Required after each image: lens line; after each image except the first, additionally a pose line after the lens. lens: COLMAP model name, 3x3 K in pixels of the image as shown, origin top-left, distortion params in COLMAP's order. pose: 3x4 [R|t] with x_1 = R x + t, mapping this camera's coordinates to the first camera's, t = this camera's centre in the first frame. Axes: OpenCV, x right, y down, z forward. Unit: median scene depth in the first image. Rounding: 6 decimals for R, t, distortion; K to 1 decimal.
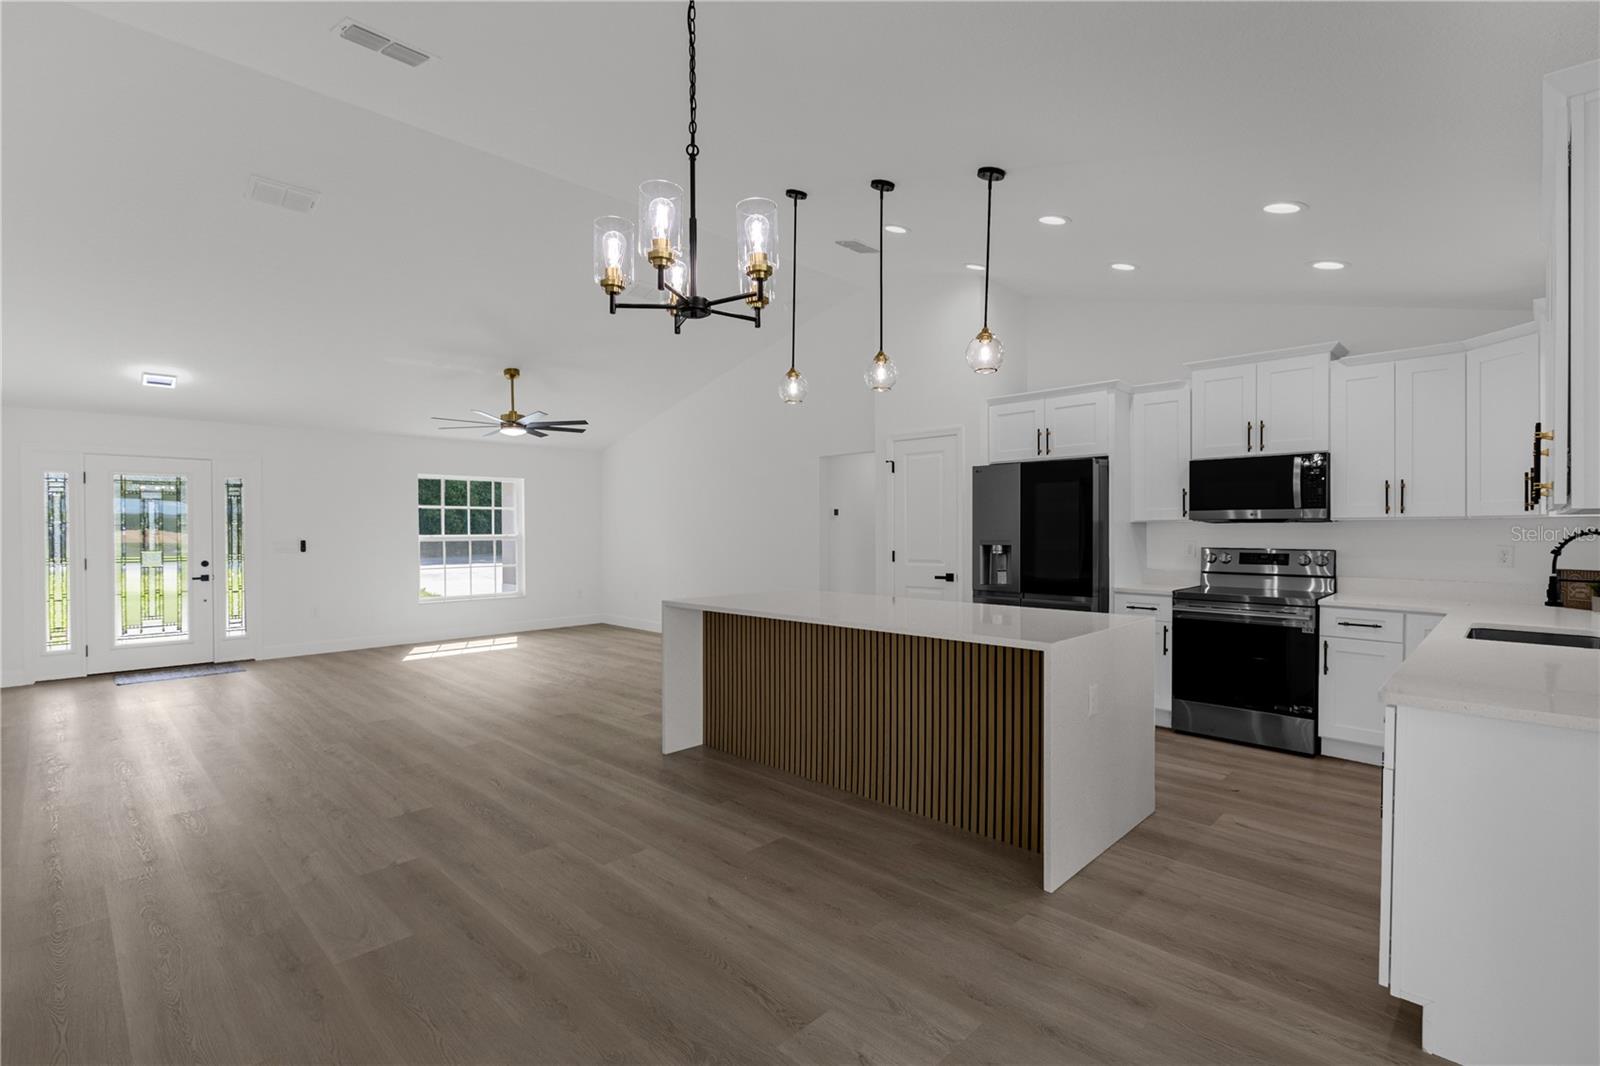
lens RADIAL K [[727.4, 0, 798.7], [0, 727.4, 539.0], [0, 0, 1]] dist [-0.003768, -0.000558]
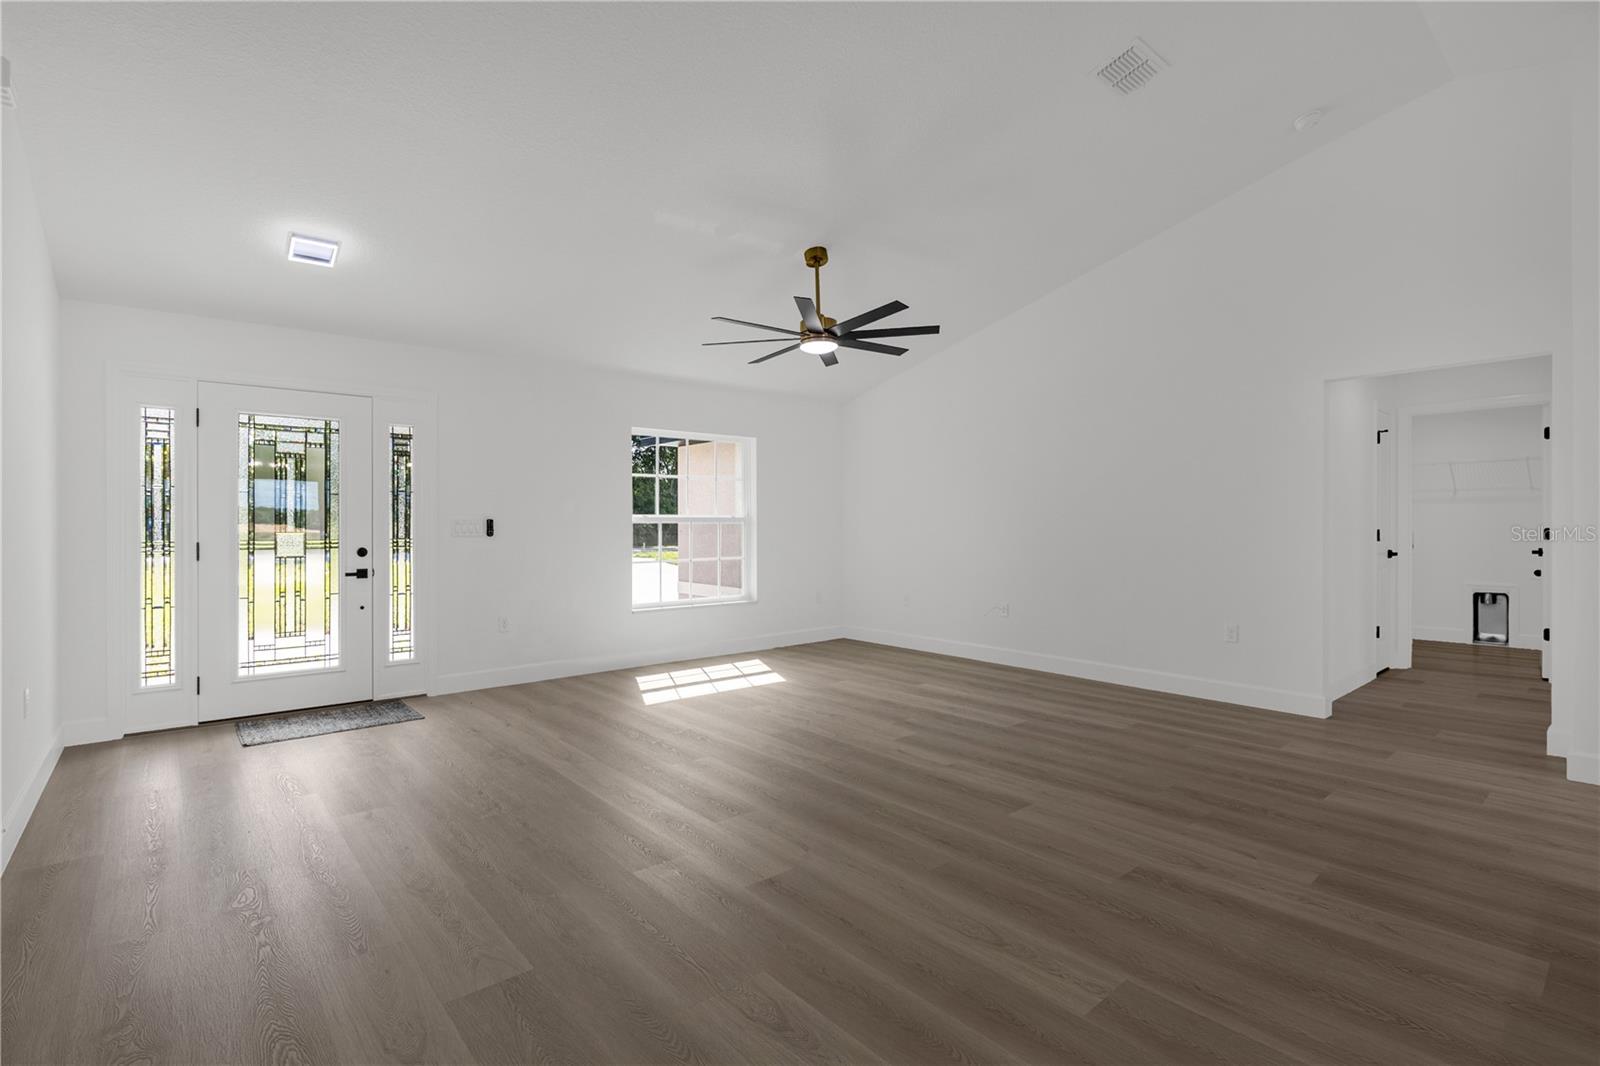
lens RADIAL K [[761.5, 0, 801.7], [0, 761.5, 526.5], [0, 0, 1]] dist [0.001613, 0.000668]
pose [[0.994920, 0.002368, -0.100640, -0.351787], [-0.003220, 0.999960, -0.008298, 0.015075], [0.100616, 0.008580, 0.994888, 0.348867]]
